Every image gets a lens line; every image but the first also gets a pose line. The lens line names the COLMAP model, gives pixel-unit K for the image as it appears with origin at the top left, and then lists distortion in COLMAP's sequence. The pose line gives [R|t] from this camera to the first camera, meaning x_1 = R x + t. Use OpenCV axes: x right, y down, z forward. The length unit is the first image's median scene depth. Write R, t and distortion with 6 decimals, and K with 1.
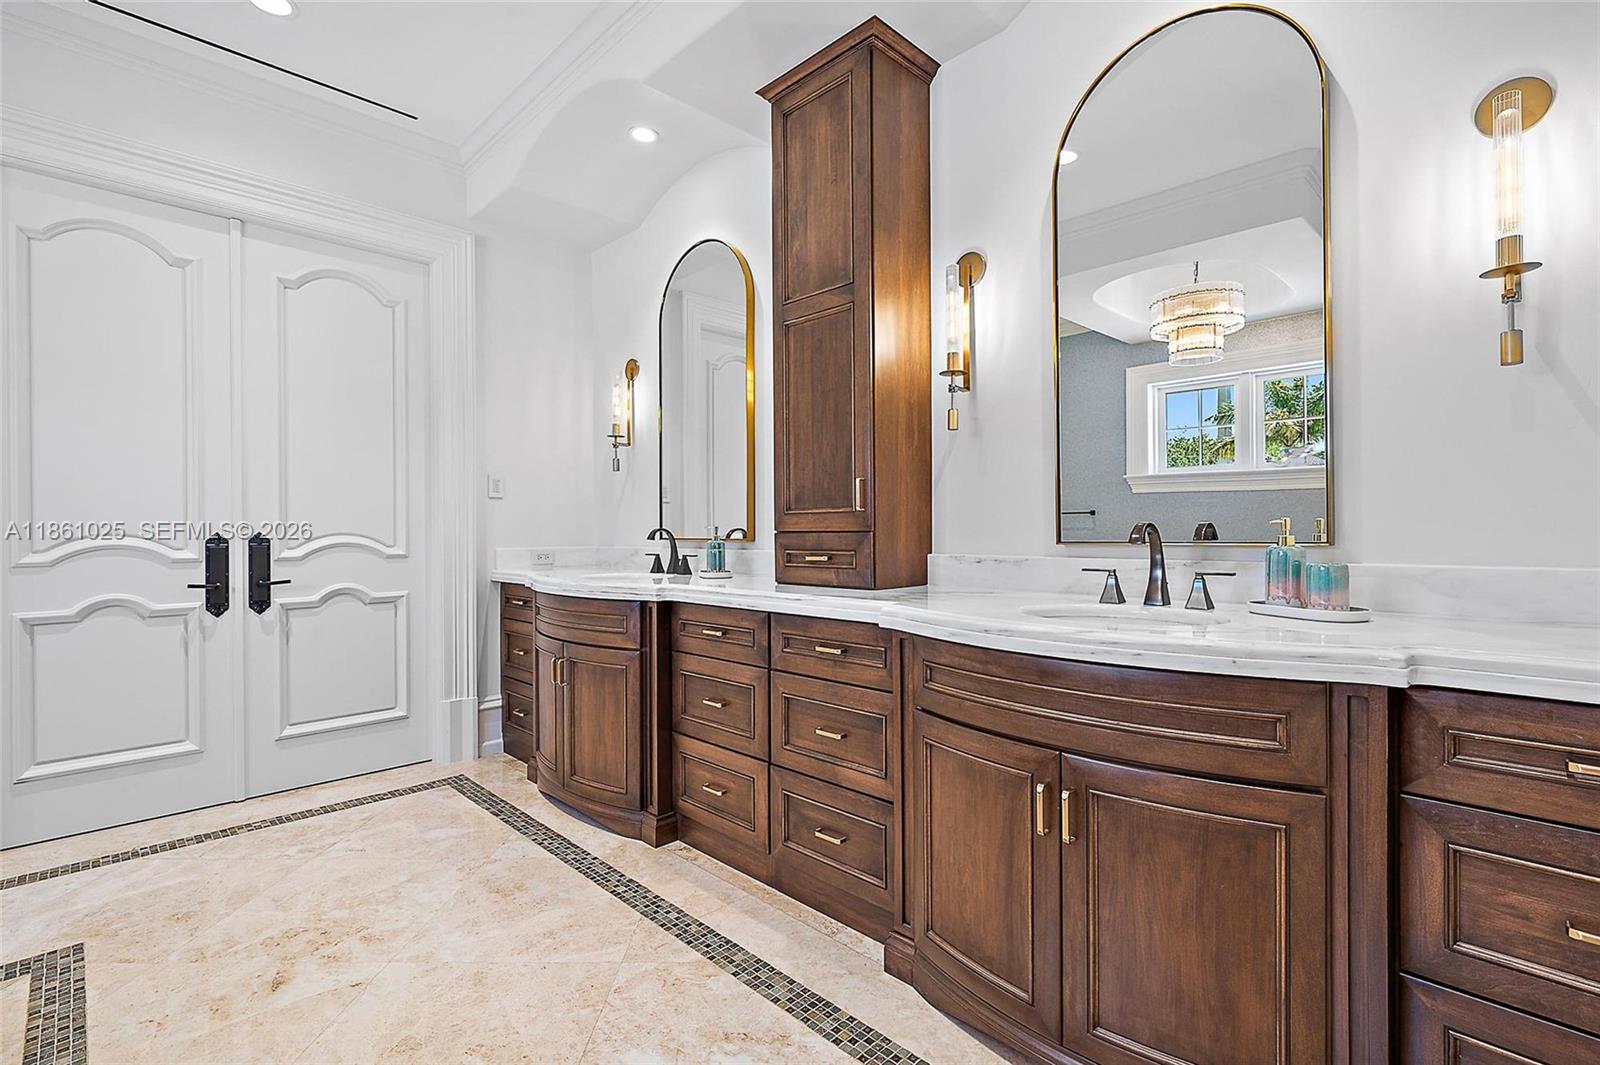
lens RADIAL K [[741.7, 0, 797.0], [0, 741.7, 529.6], [0, 0, 1]] dist [0.001866, 0.000129]
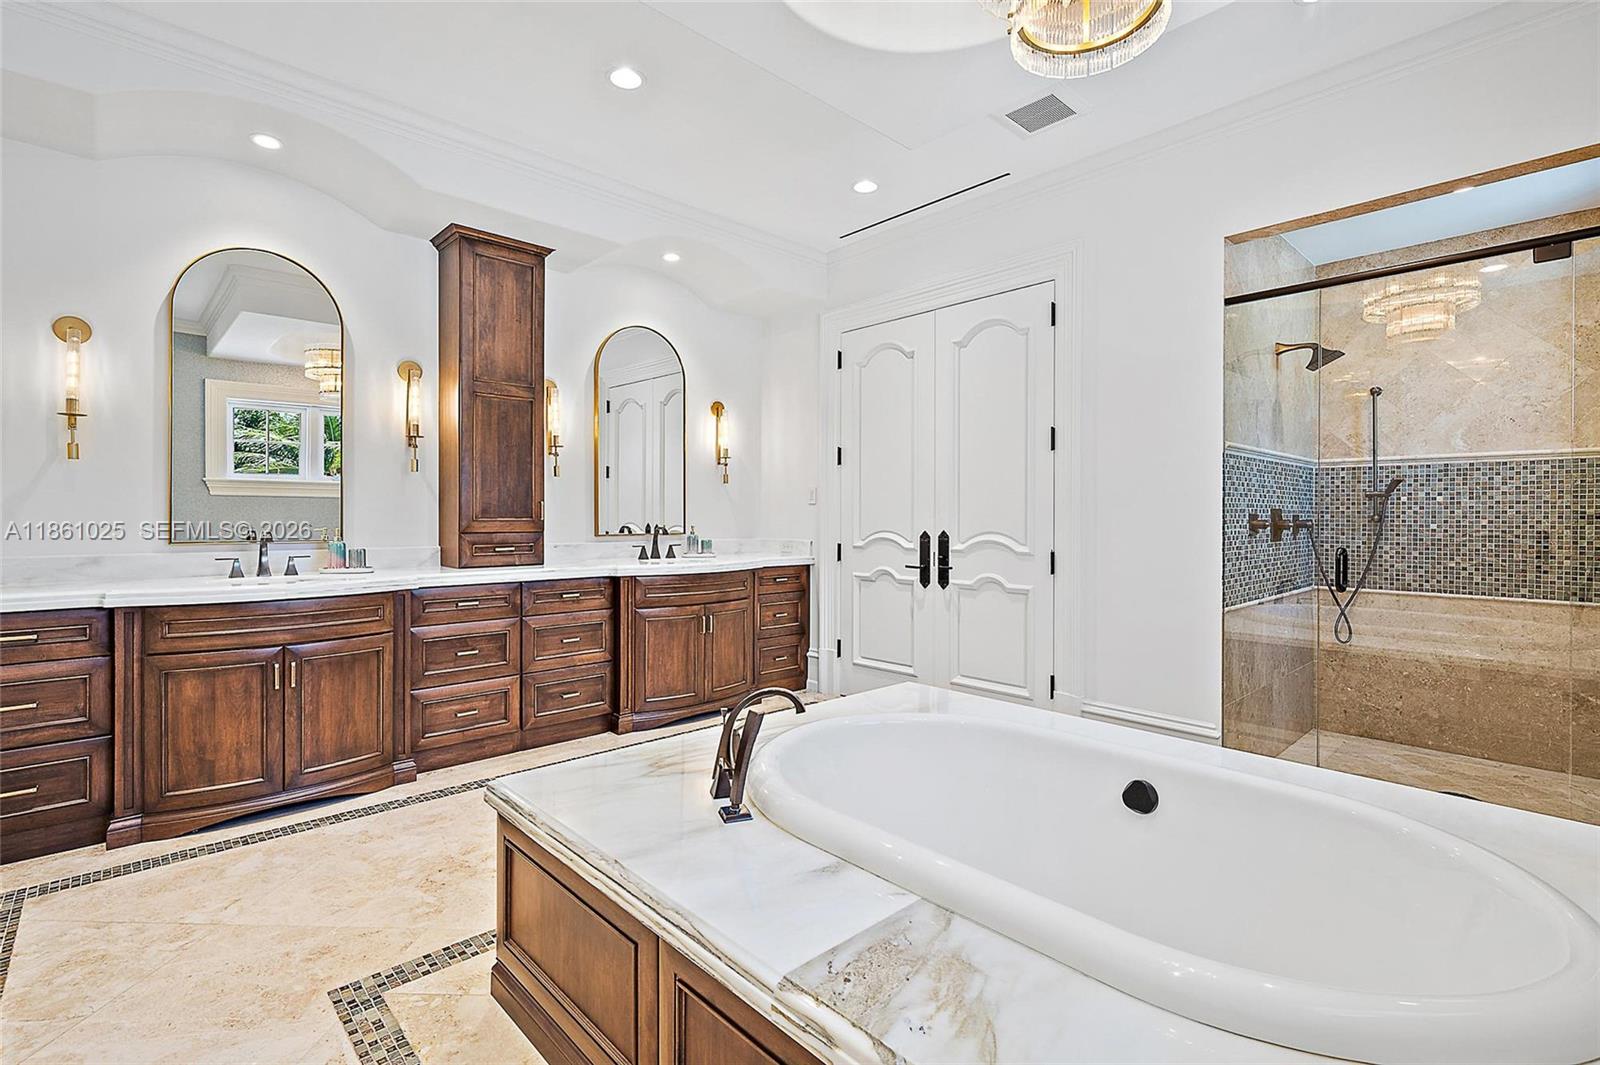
lens RADIAL K [[741.7, 0, 796.9], [0, 741.7, 524.9], [0, 0, 1]] dist [0.001866, 0.000129]
pose [[0.017143, -0.002486, 0.999850, -1.566205], [0.002361, 0.999994, 0.002446, -0.015592], [-0.999850, 0.002319, 0.017149, 0.343094]]
